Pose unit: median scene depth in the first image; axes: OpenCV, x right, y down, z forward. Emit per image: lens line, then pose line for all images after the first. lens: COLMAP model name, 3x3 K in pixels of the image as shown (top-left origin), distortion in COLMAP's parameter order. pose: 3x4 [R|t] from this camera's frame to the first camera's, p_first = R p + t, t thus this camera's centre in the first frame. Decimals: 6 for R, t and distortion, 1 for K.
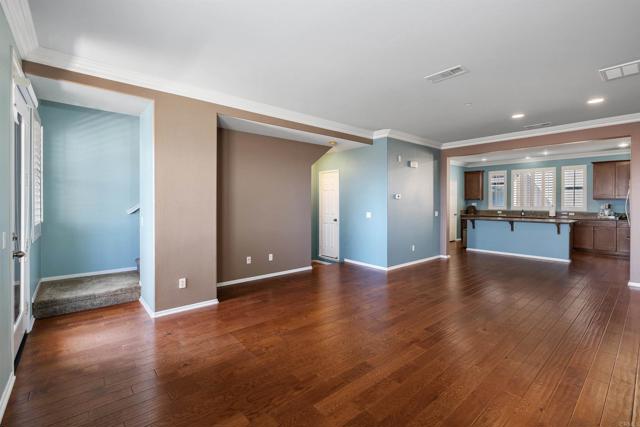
lens RADIAL K [[288.4, 0, 312.2], [0, 288.4, 202.0], [0, 0, 1]] dist [-0.002425, -0.000155]
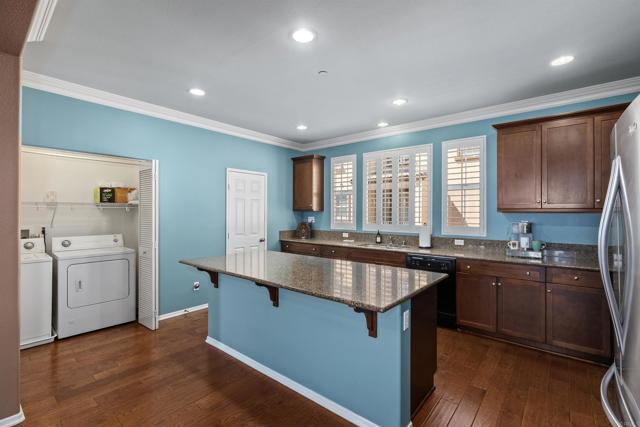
lens RADIAL K [[288.4, 0, 316.9], [0, 288.4, 210.6], [0, 0, 1]] dist [-0.002425, -0.000155]
pose [[0.984245, 0.005667, 0.176720, 0.580414], [-0.003737, 0.999930, -0.011251, -0.003623], [-0.176771, 0.010413, 0.984197, 0.569911]]
